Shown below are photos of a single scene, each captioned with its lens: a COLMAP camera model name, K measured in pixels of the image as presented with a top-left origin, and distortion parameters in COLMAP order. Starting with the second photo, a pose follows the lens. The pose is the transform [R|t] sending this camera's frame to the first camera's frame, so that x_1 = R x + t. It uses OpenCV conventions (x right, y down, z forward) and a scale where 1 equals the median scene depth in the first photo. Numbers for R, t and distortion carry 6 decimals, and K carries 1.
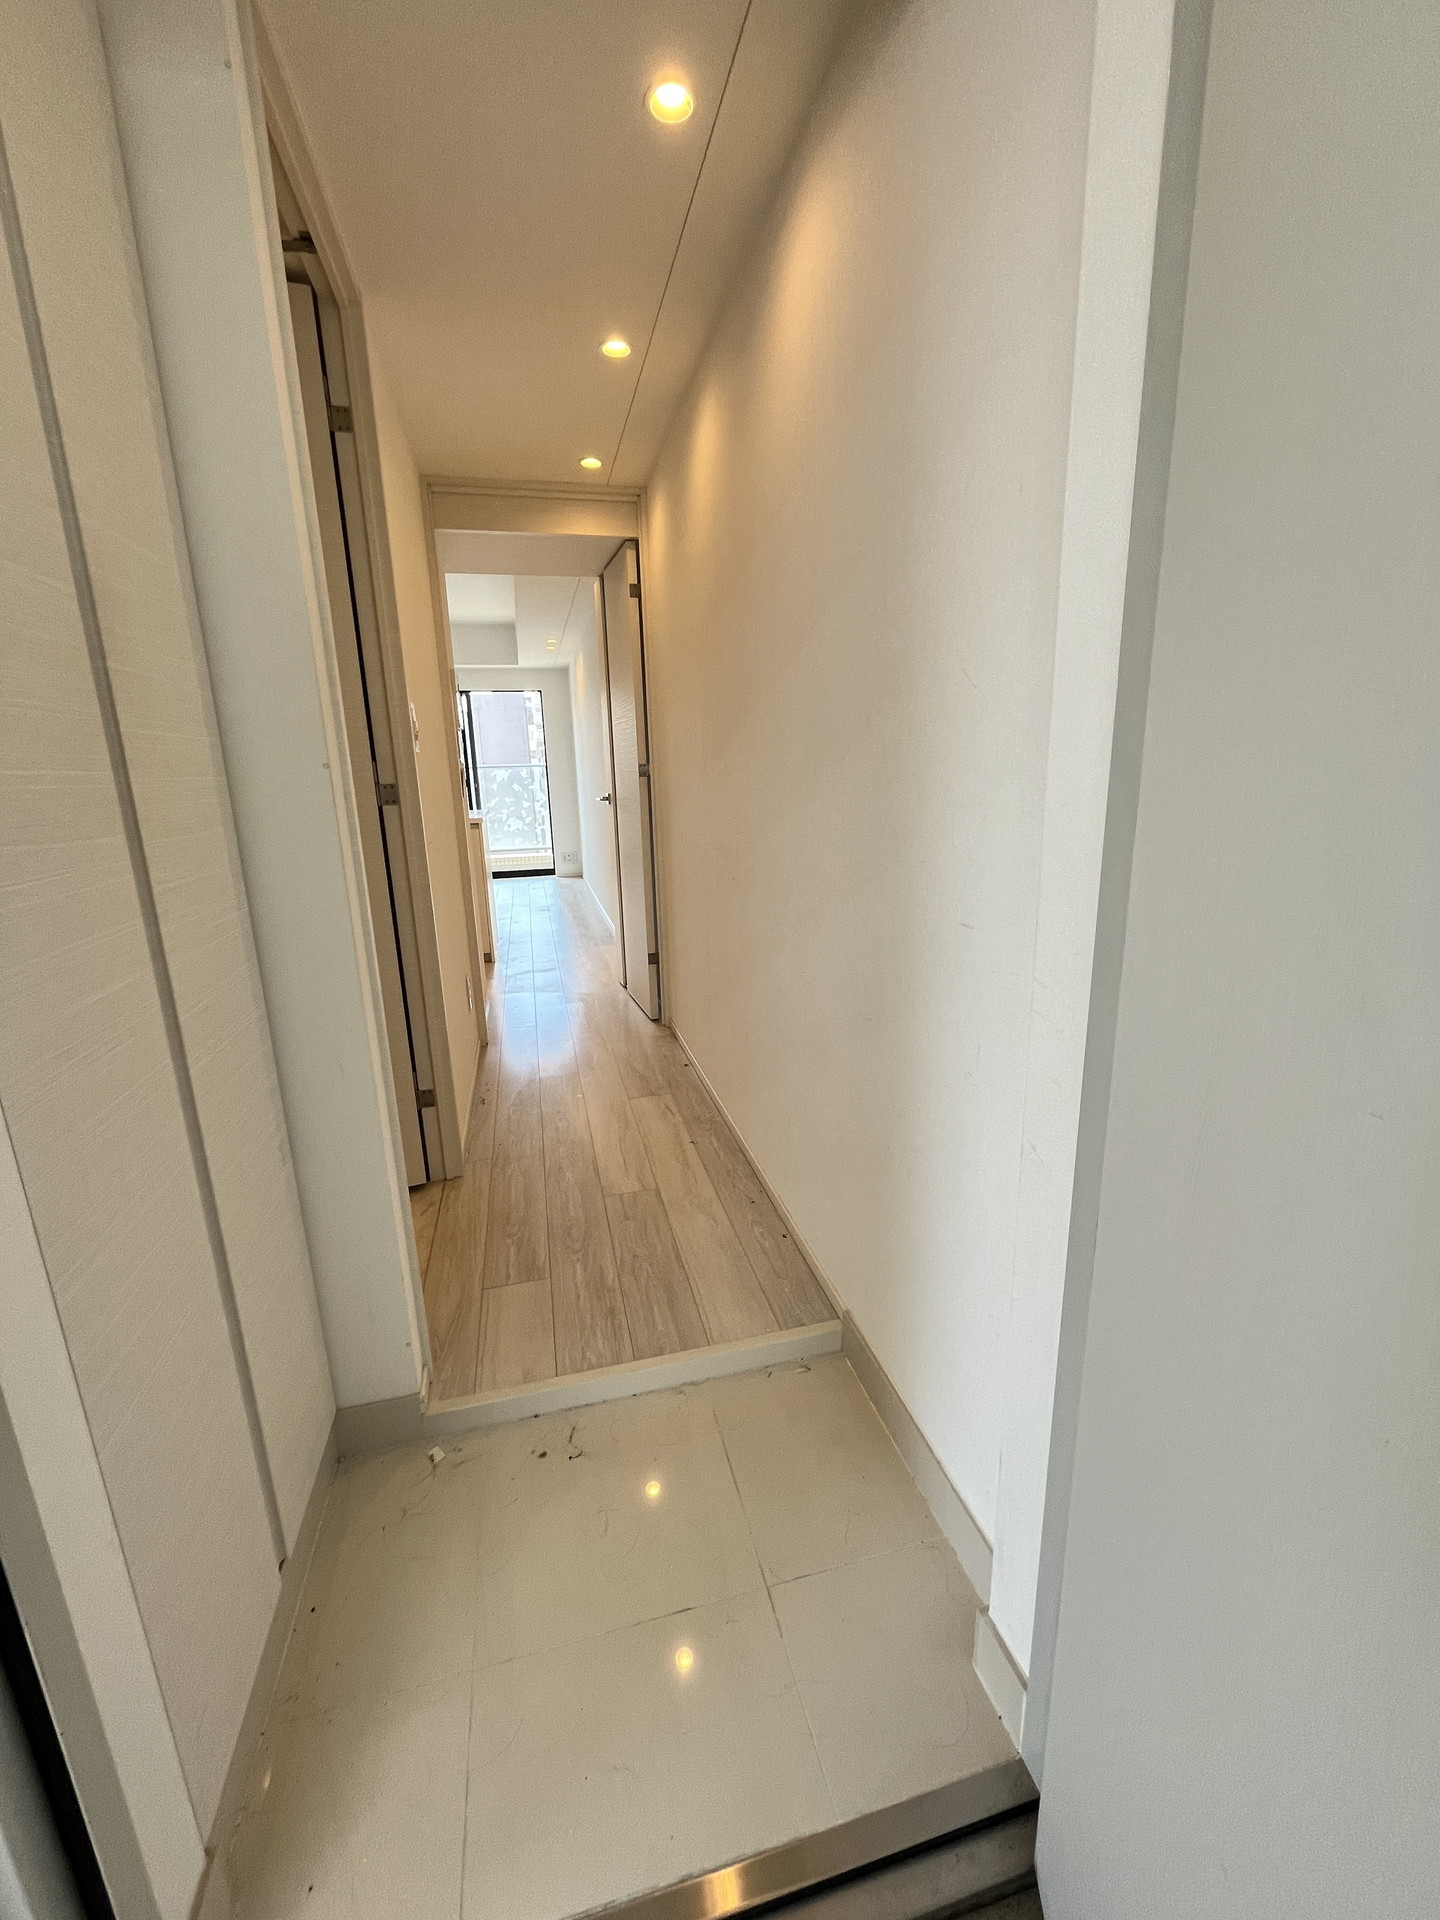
lens RADIAL K [[776.7, 0, 723.7], [0, 776.7, 960.8], [0, 0, 1]] dist [-0.002887, 0.000029]
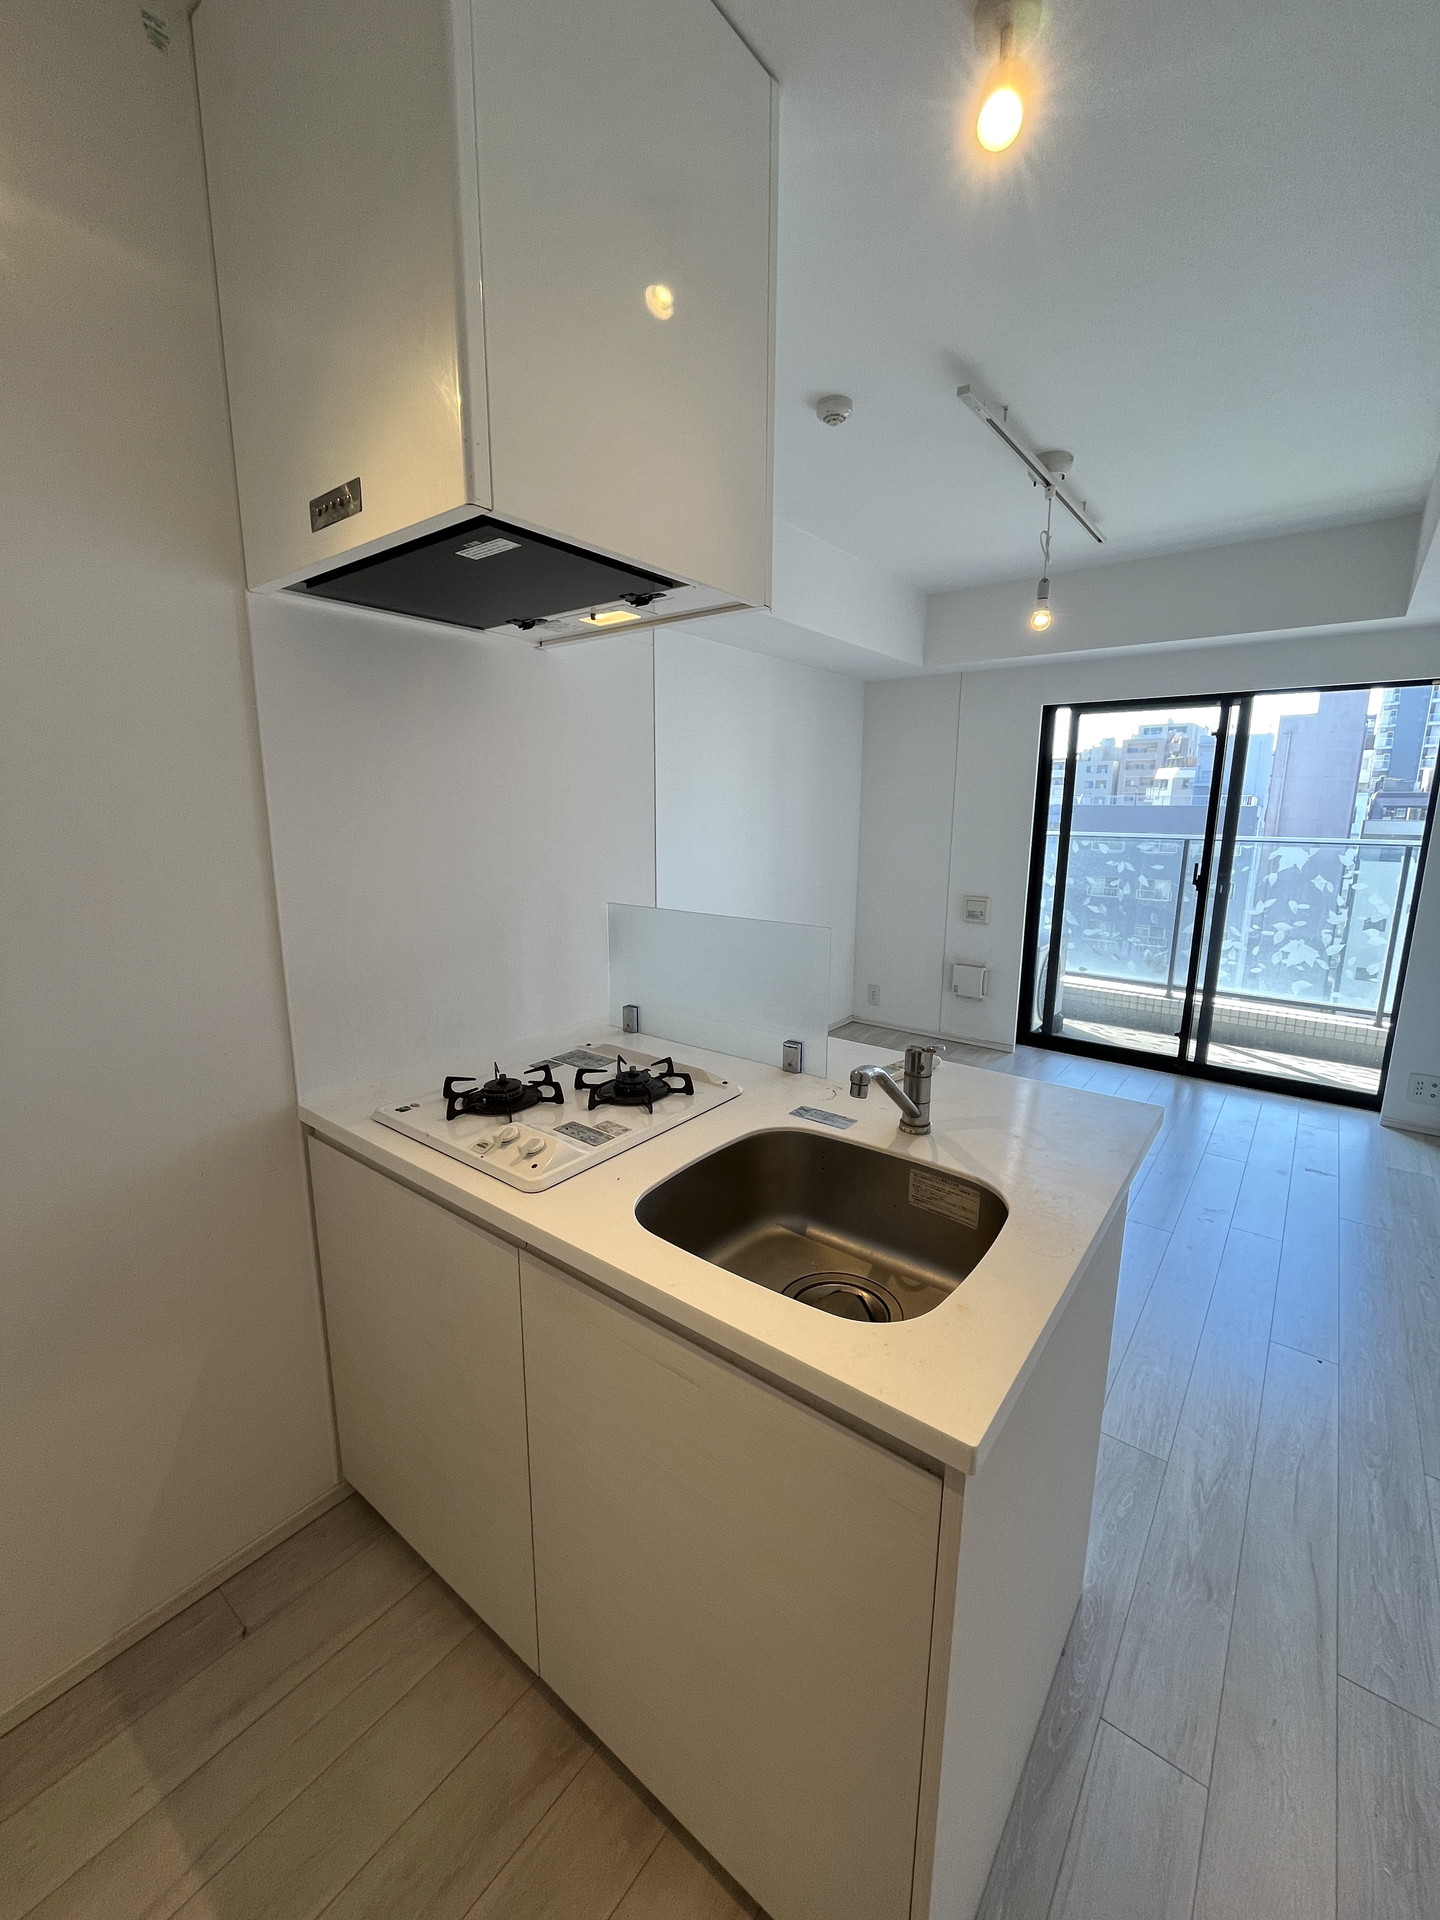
lens RADIAL K [[776.7, 0, 724.1], [0, 776.7, 956.6], [0, 0, 1]] dist [-0.002887, 0.000029]
pose [[0.614564, 0.181630, -0.767673, -0.110134], [-0.211658, 0.975417, 0.061339, -0.125677], [0.759942, 0.124788, 0.637899, 0.389260]]
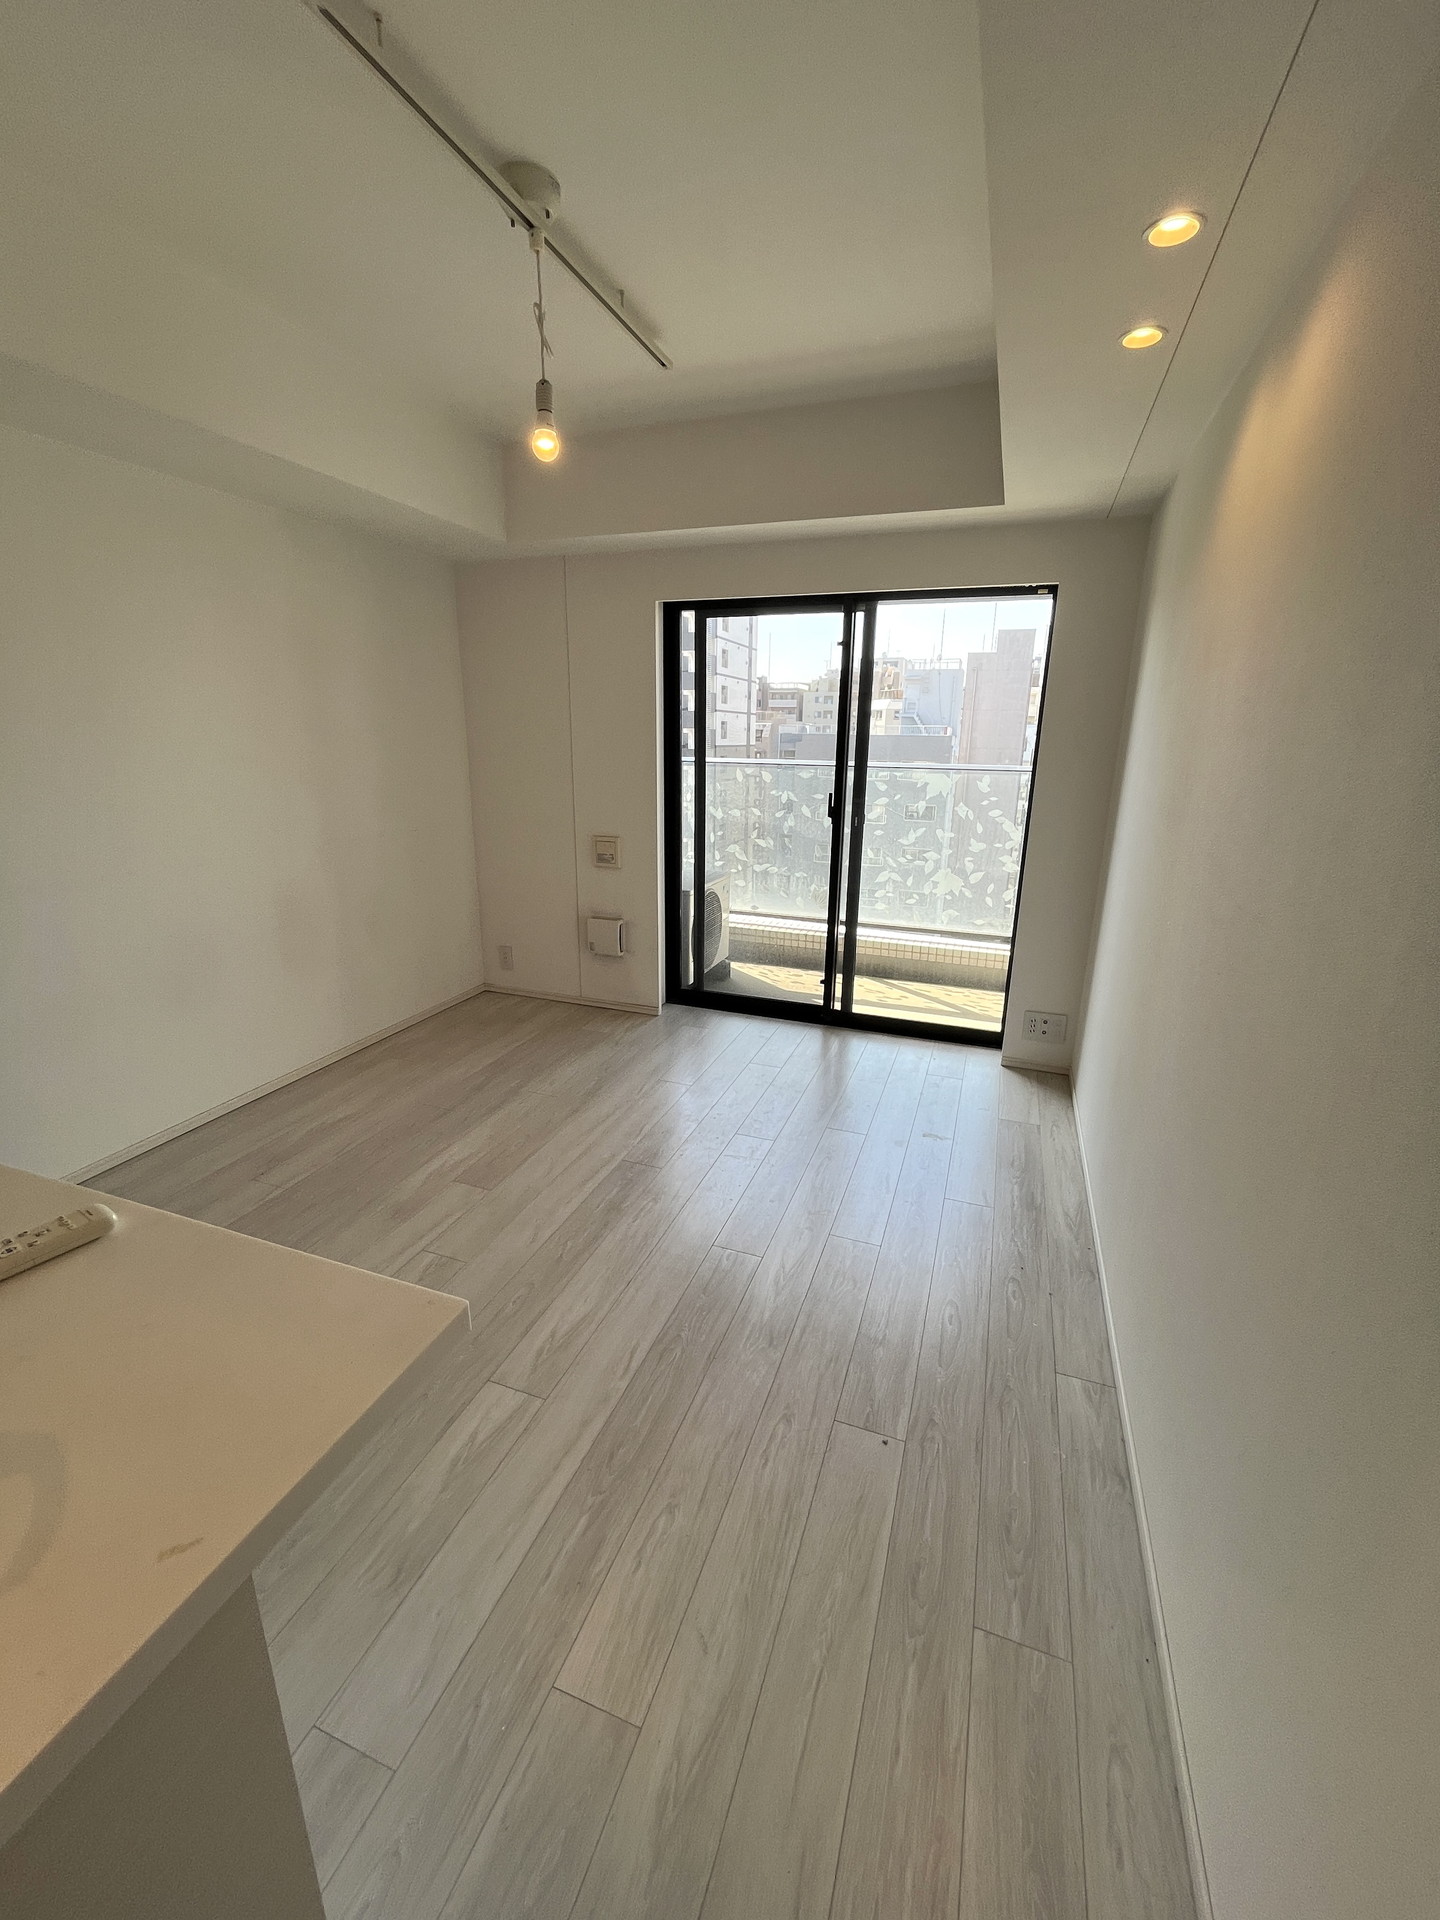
lens RADIAL K [[776.7, 0, 725.6], [0, 776.7, 956.7], [0, 0, 1]] dist [-0.002887, 0.000029]
pose [[0.828105, 0.190801, -0.527102, -0.112961], [-0.169828, 0.981494, 0.088474, -0.149422], [0.534228, 0.016251, 0.845184, 0.497792]]
